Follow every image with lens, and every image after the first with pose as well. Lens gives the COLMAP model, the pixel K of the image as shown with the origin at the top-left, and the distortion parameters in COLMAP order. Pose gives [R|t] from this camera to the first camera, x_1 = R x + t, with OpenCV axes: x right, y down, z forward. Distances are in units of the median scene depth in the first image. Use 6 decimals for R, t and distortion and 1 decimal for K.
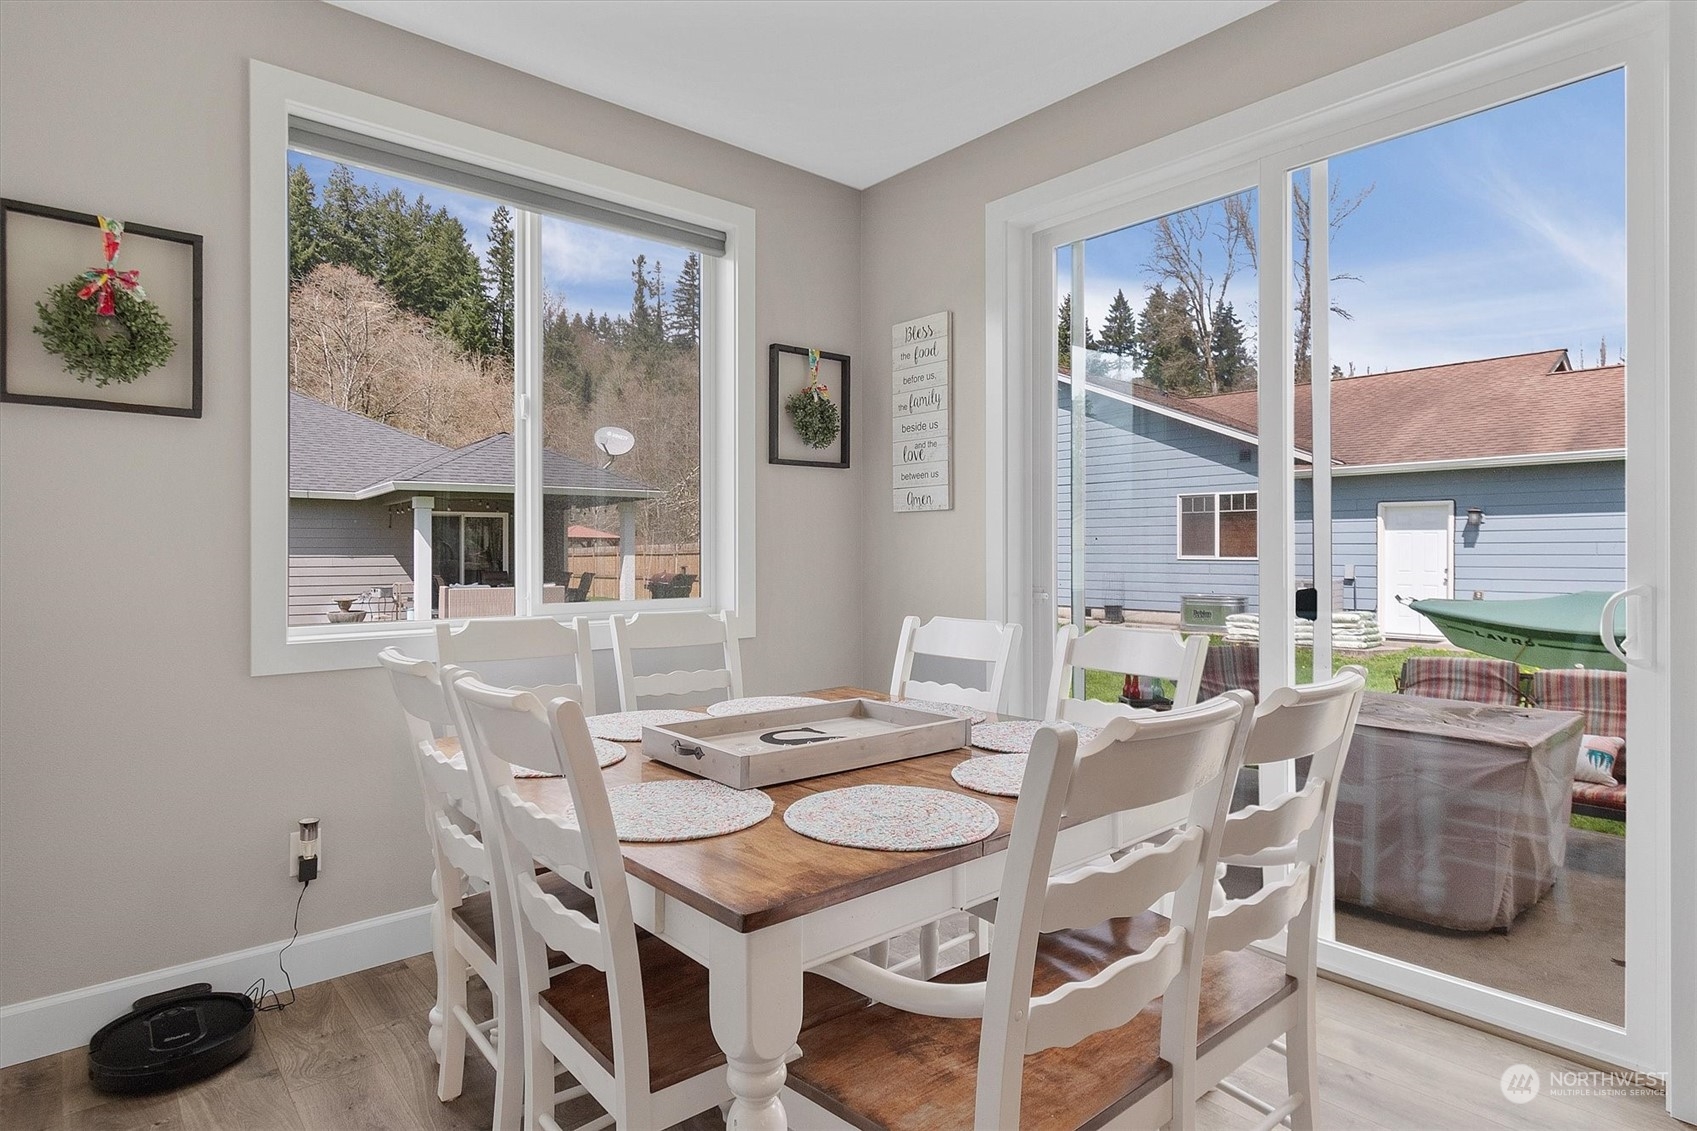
lens RADIAL K [[902.5, 0, 863.0], [0, 902.5, 557.6], [0, 0, 1]] dist [-0.004628, 0.000157]
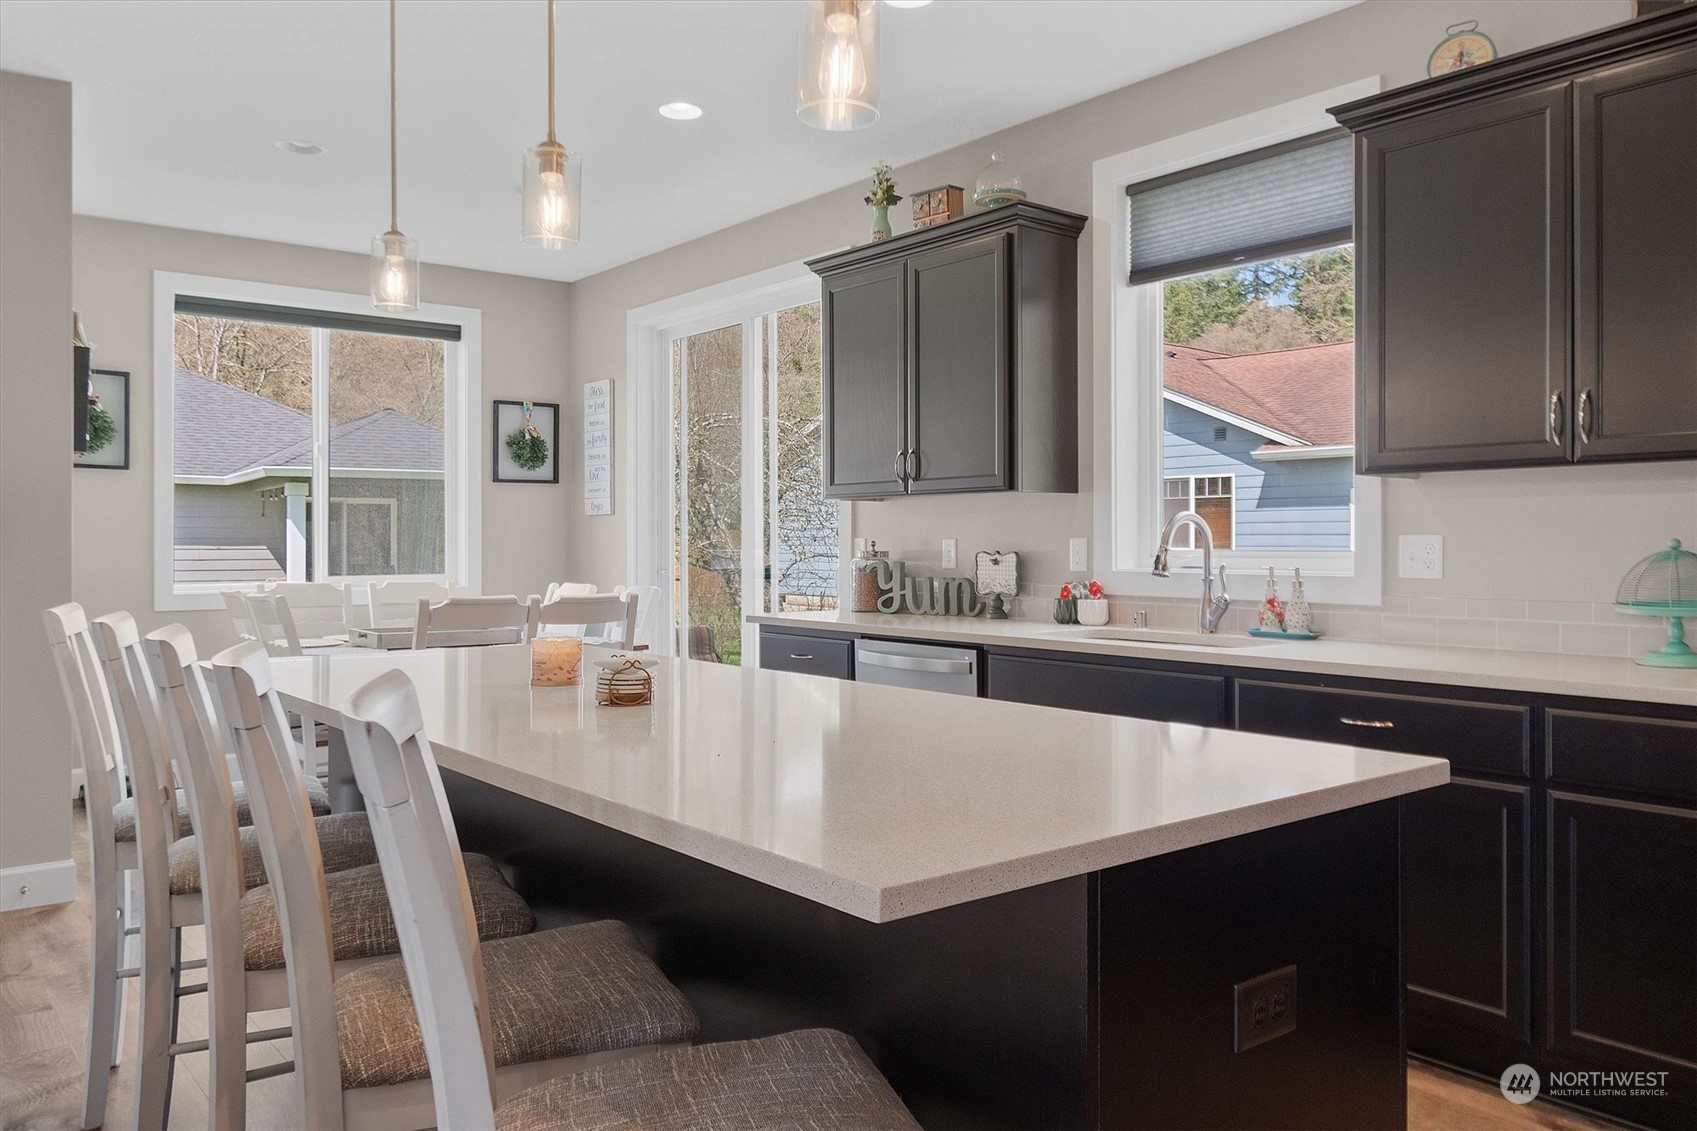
lens RADIAL K [[1205.9, 0, 859.9], [0, 1205.9, 554.9], [0, 0, 1]] dist [-0.011591, -0.003507]
pose [[0.999564, -0.000088, -0.029532, 0.530951], [0.000188, 0.999994, 0.003384, 0.006162], [0.029531, -0.003388, 0.999558, -0.900071]]
